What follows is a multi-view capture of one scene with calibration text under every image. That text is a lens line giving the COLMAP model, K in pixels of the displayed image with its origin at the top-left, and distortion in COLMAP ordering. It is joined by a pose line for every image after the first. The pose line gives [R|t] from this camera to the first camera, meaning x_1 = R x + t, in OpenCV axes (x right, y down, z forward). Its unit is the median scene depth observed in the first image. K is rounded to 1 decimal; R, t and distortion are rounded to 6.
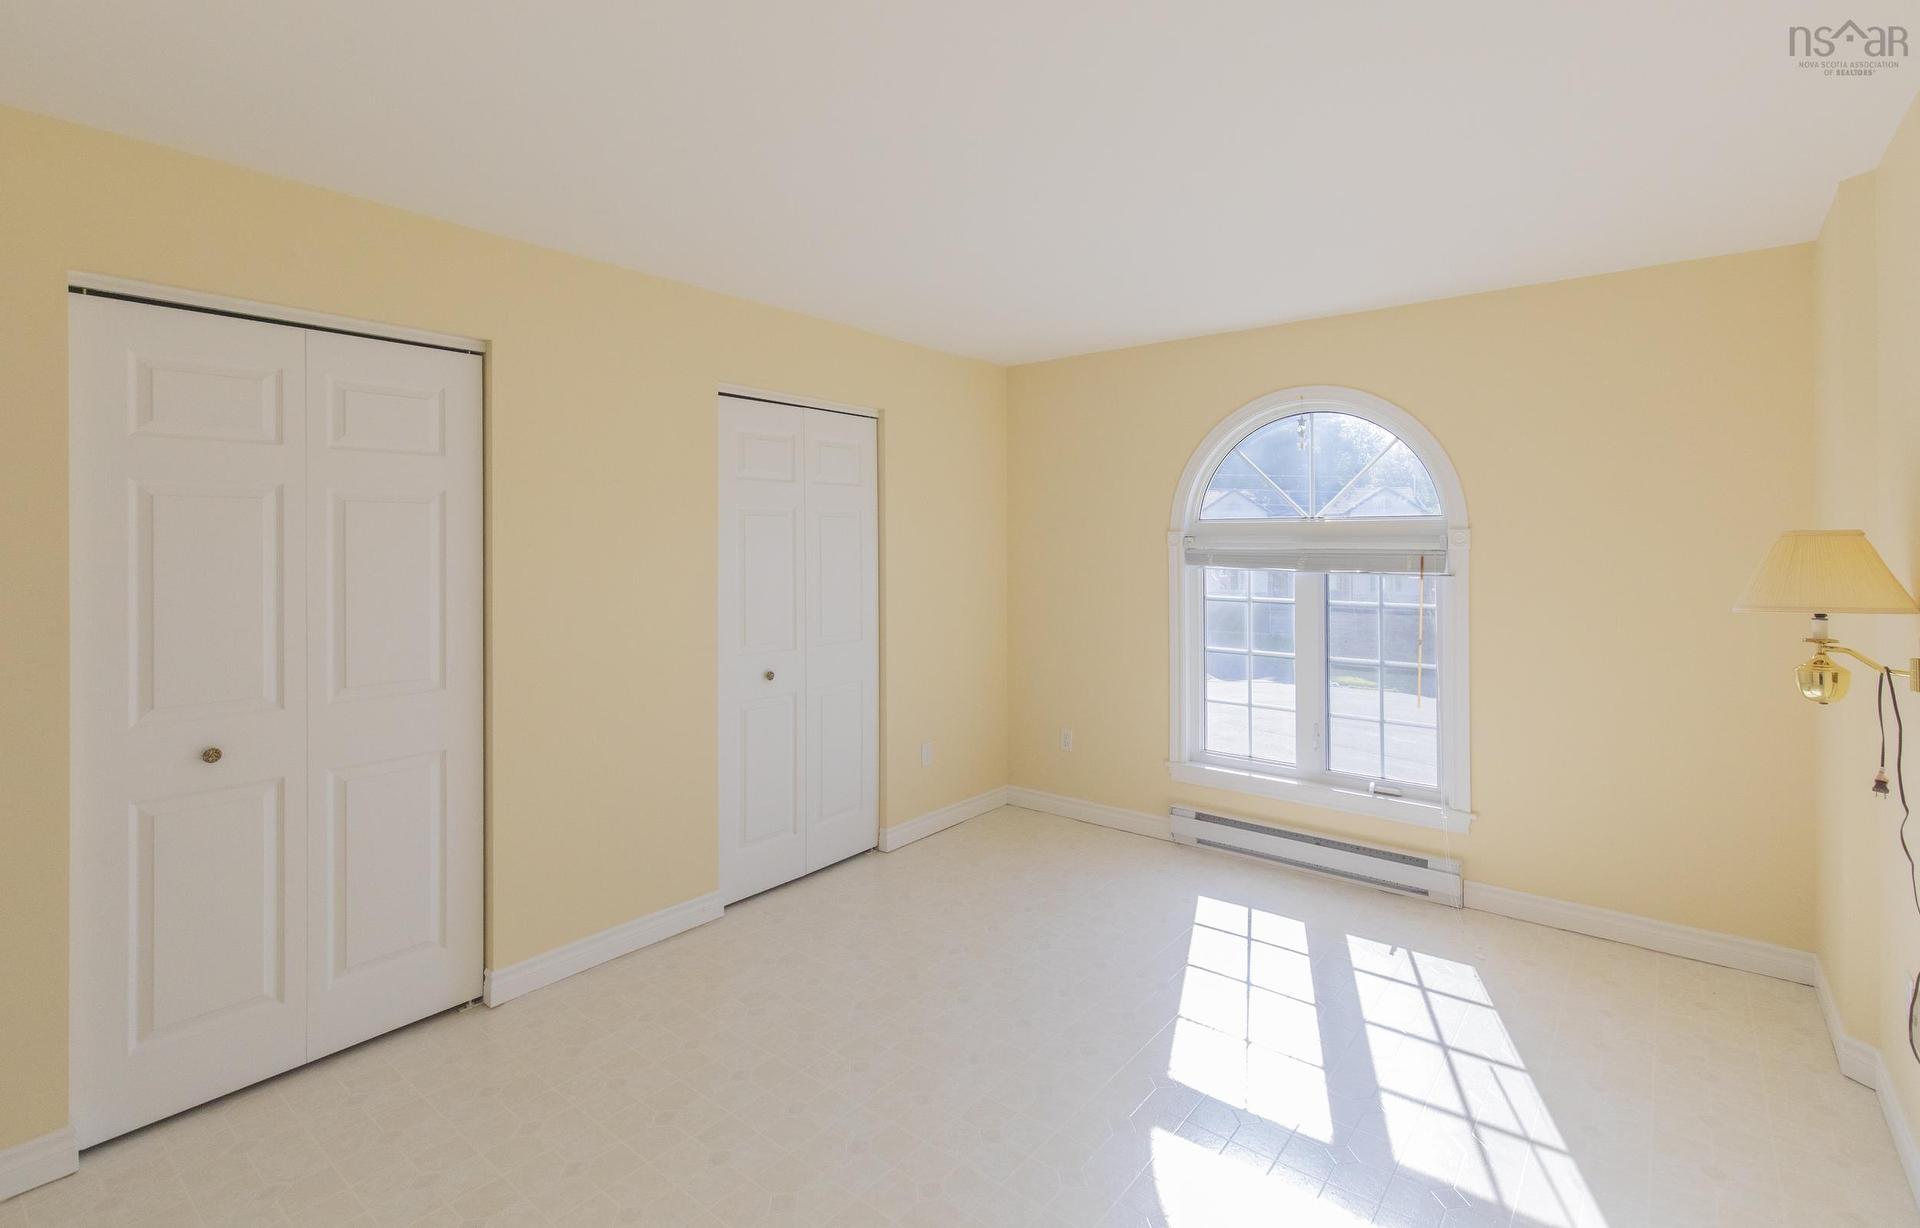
lens RADIAL K [[885.0, 0, 961.3], [0, 885.0, 534.3], [0, 0, 1]] dist [-0.000436, -0.000238]
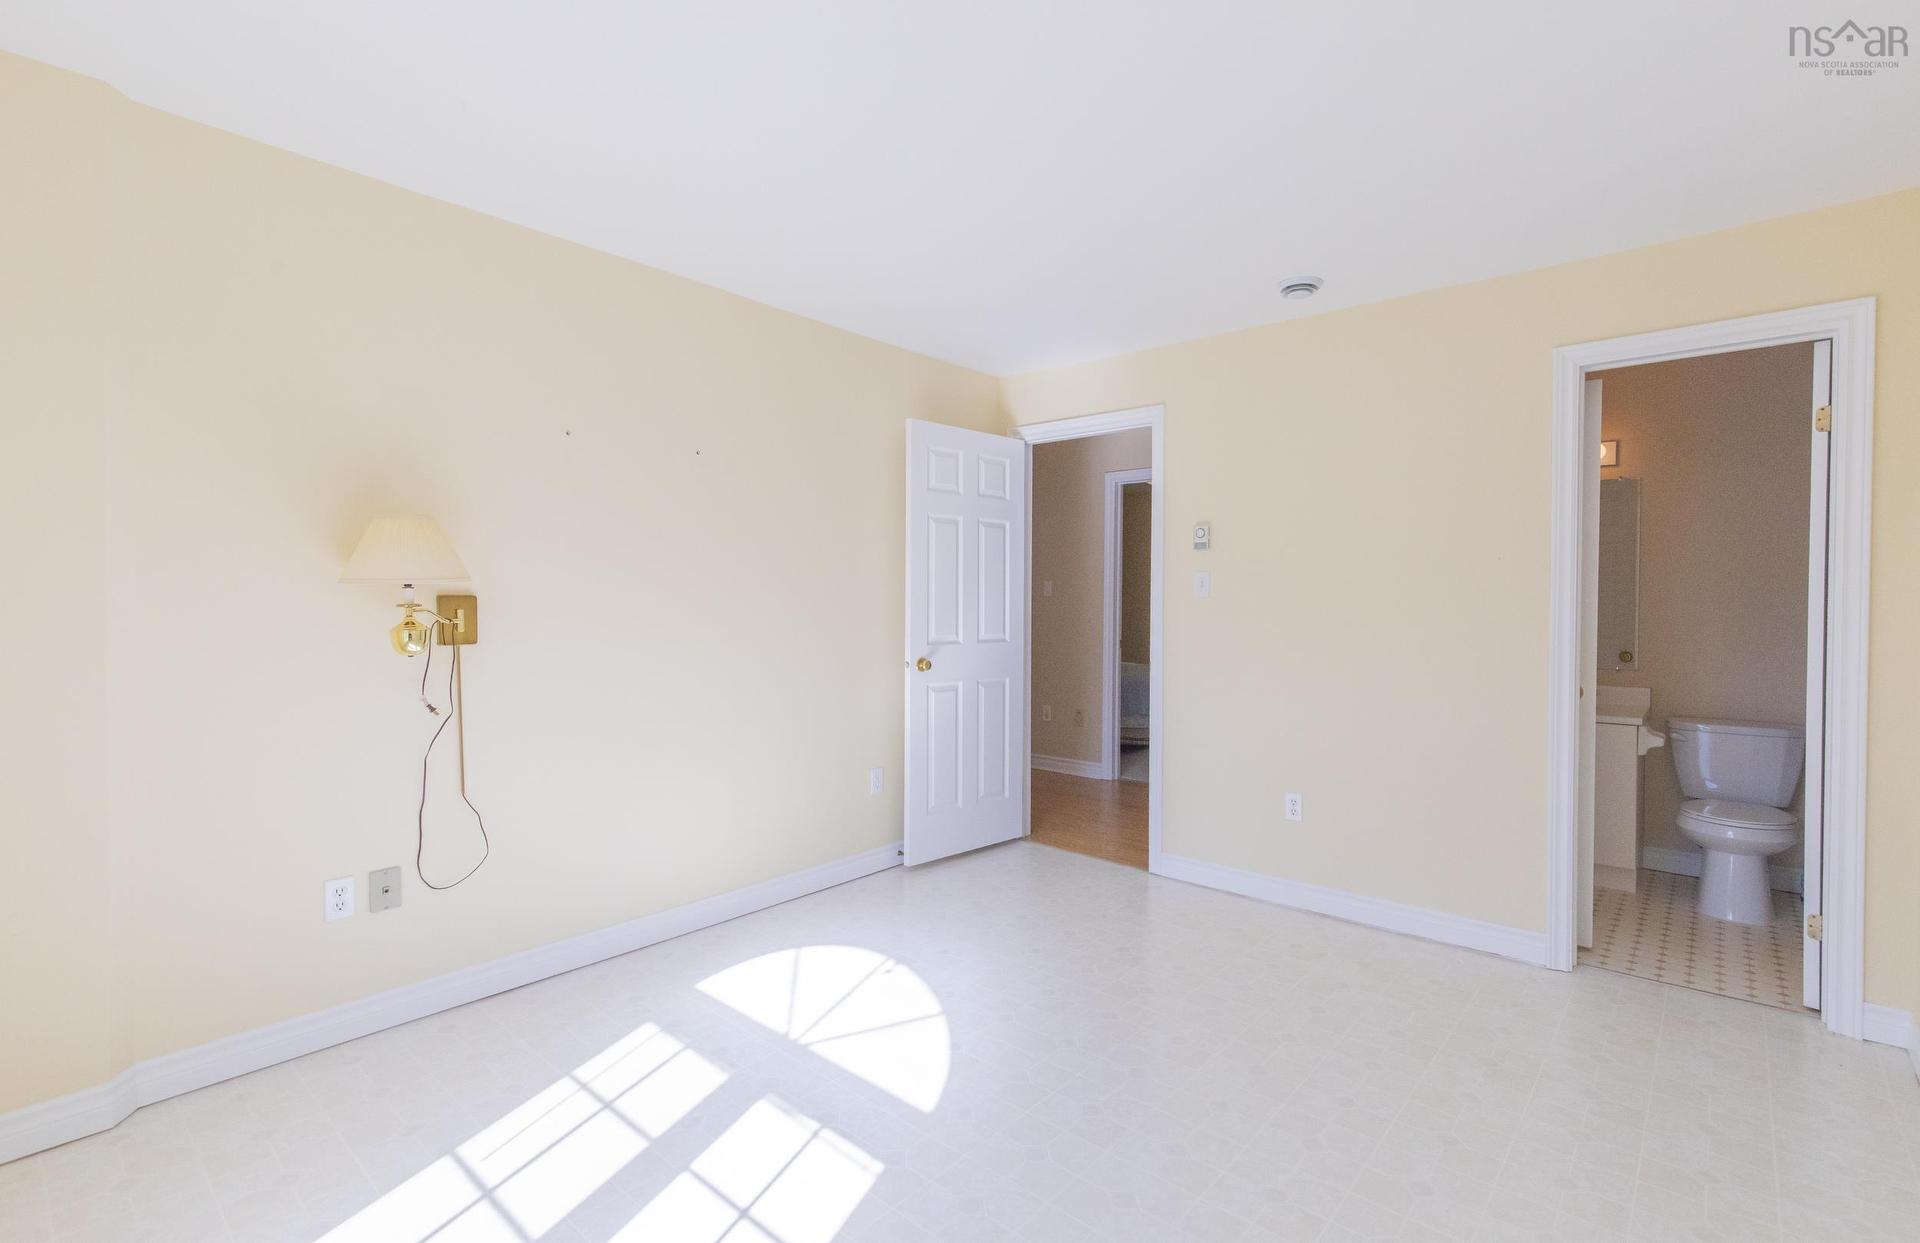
lens RADIAL K [[862.3, 0, 959.9], [0, 862.3, 612.9], [0, 0, 1]] dist [-0.000016, -0.000046]
pose [[-0.999247, -0.000341, 0.038793, 0.090607], [-0.000092, 0.999979, 0.006416, 0.068753], [-0.038795, 0.006407, -0.999227, 1.203859]]
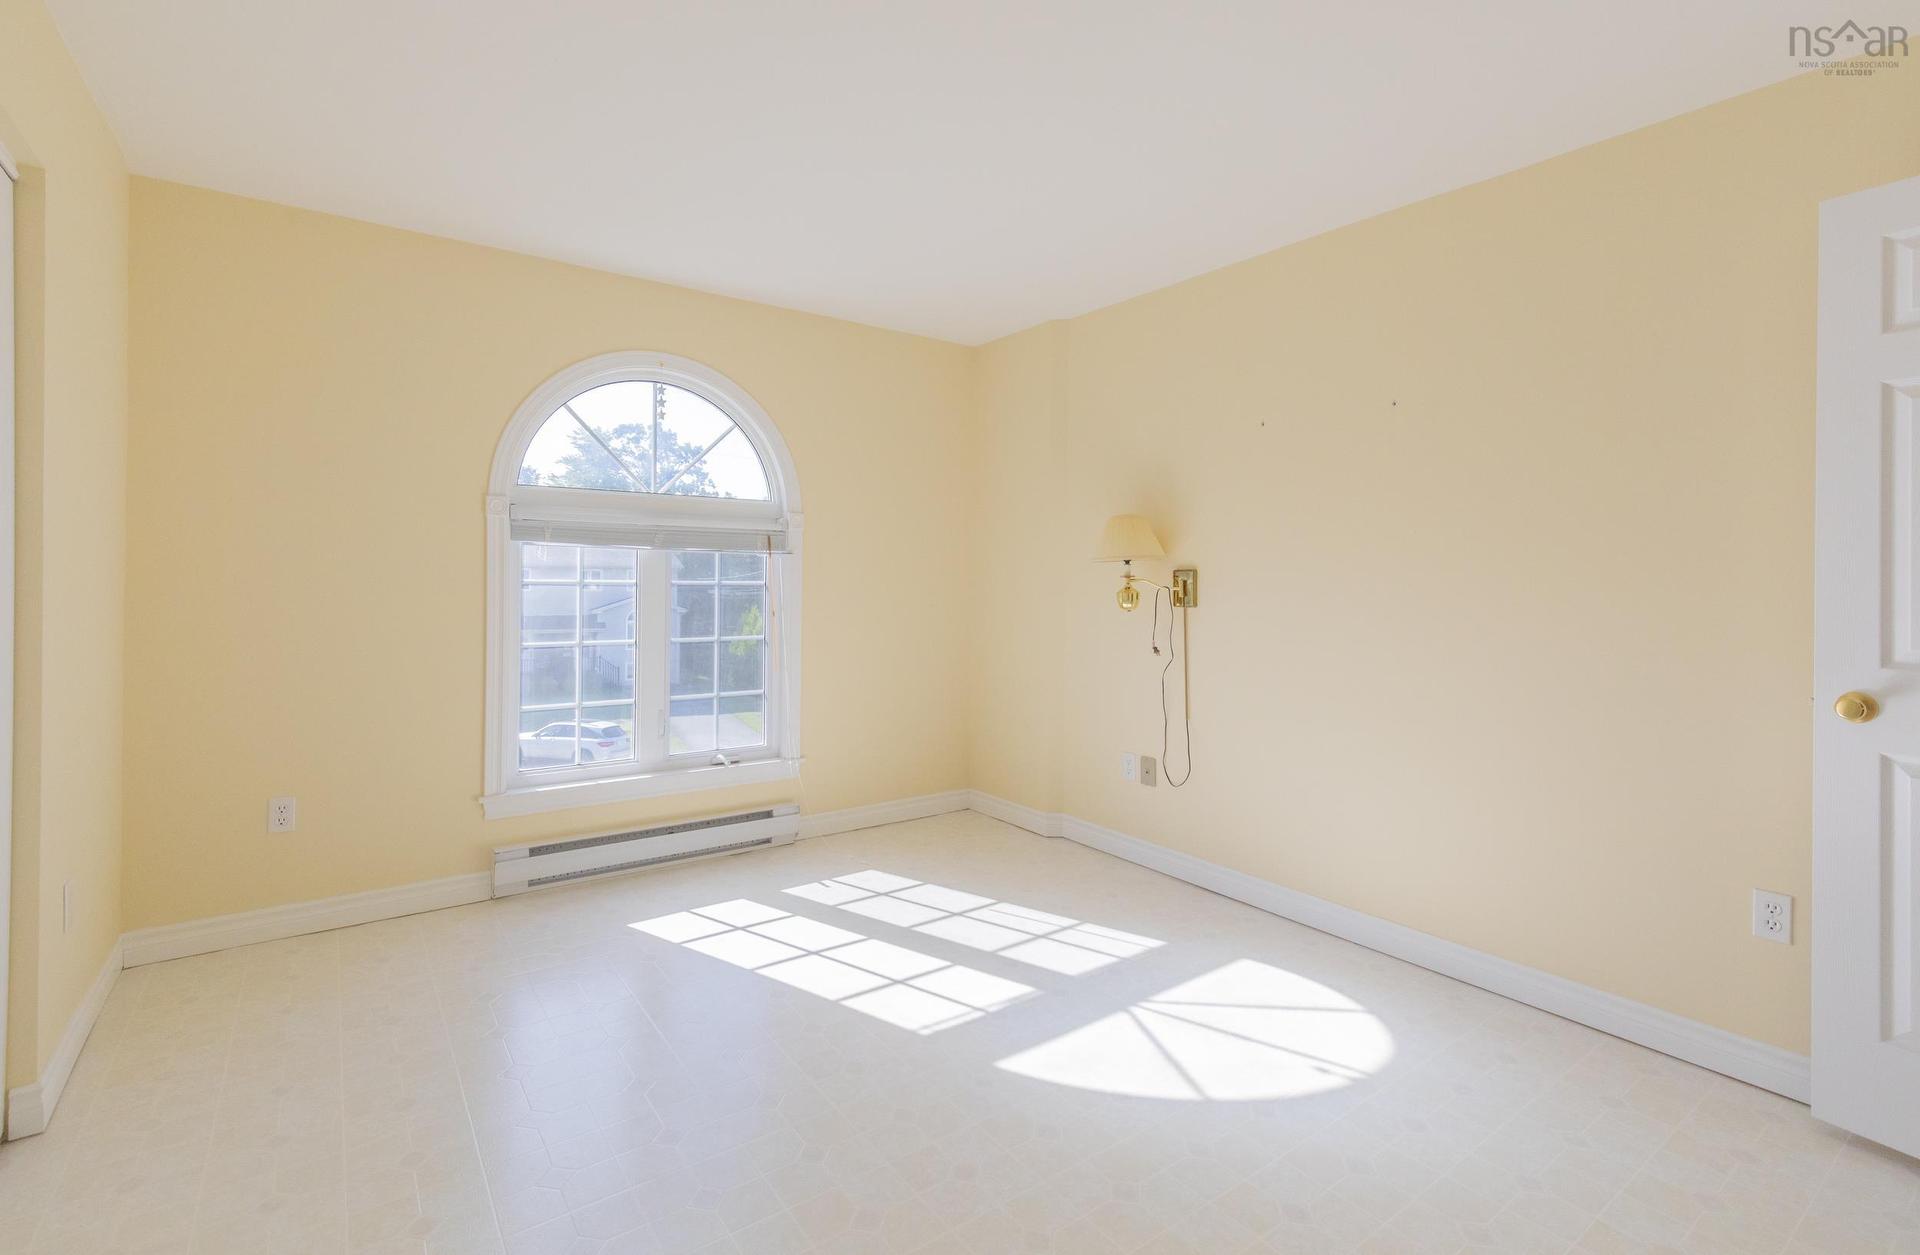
lens RADIAL K [[867.9, 0, 960.9], [0, 867.9, 583.4], [0, 0, 1]] dist [-0.000349, 0.000002]
pose [[0.251931, -0.000674, 0.967745, -0.458631], [-0.016218, 0.999856, 0.004919, 0.073812], [-0.967609, -0.016934, 0.251884, 0.494327]]
